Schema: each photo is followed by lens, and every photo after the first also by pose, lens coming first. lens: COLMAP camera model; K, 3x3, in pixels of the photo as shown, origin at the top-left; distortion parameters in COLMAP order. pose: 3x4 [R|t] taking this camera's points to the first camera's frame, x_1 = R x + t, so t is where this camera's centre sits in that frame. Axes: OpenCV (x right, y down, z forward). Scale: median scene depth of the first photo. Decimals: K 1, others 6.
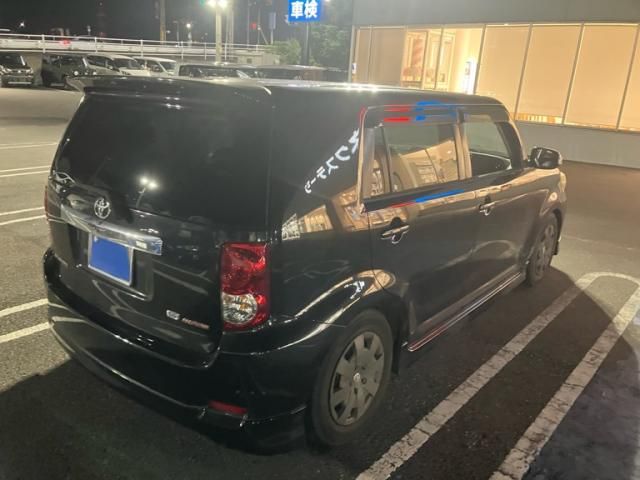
lens RADIAL K [[562.6, 0, 320.0], [0, 562.6, 240.0], [0, 0, 1]] dist [0.070837, -0.125130]
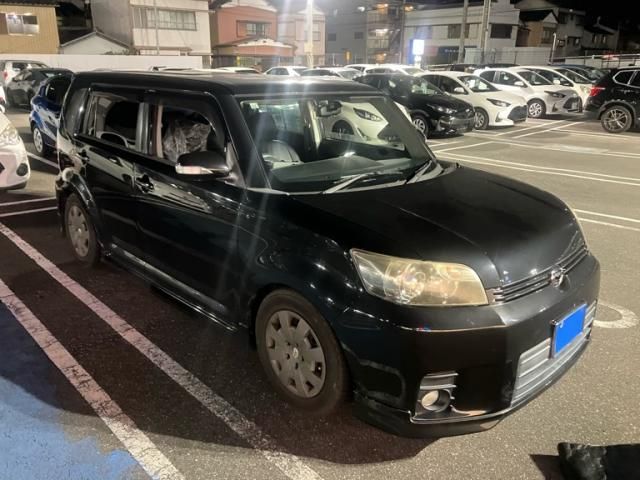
lens RADIAL K [[562.6, 0, 320.0], [0, 562.6, 240.0], [0, 0, 1]] dist [0.070837, -0.125130]
pose [[-0.168058, 0.246616, -0.954430, 1.230869], [-0.310082, 0.905829, 0.288658, -0.361270], [0.935738, 0.344463, -0.075761, 1.370086]]
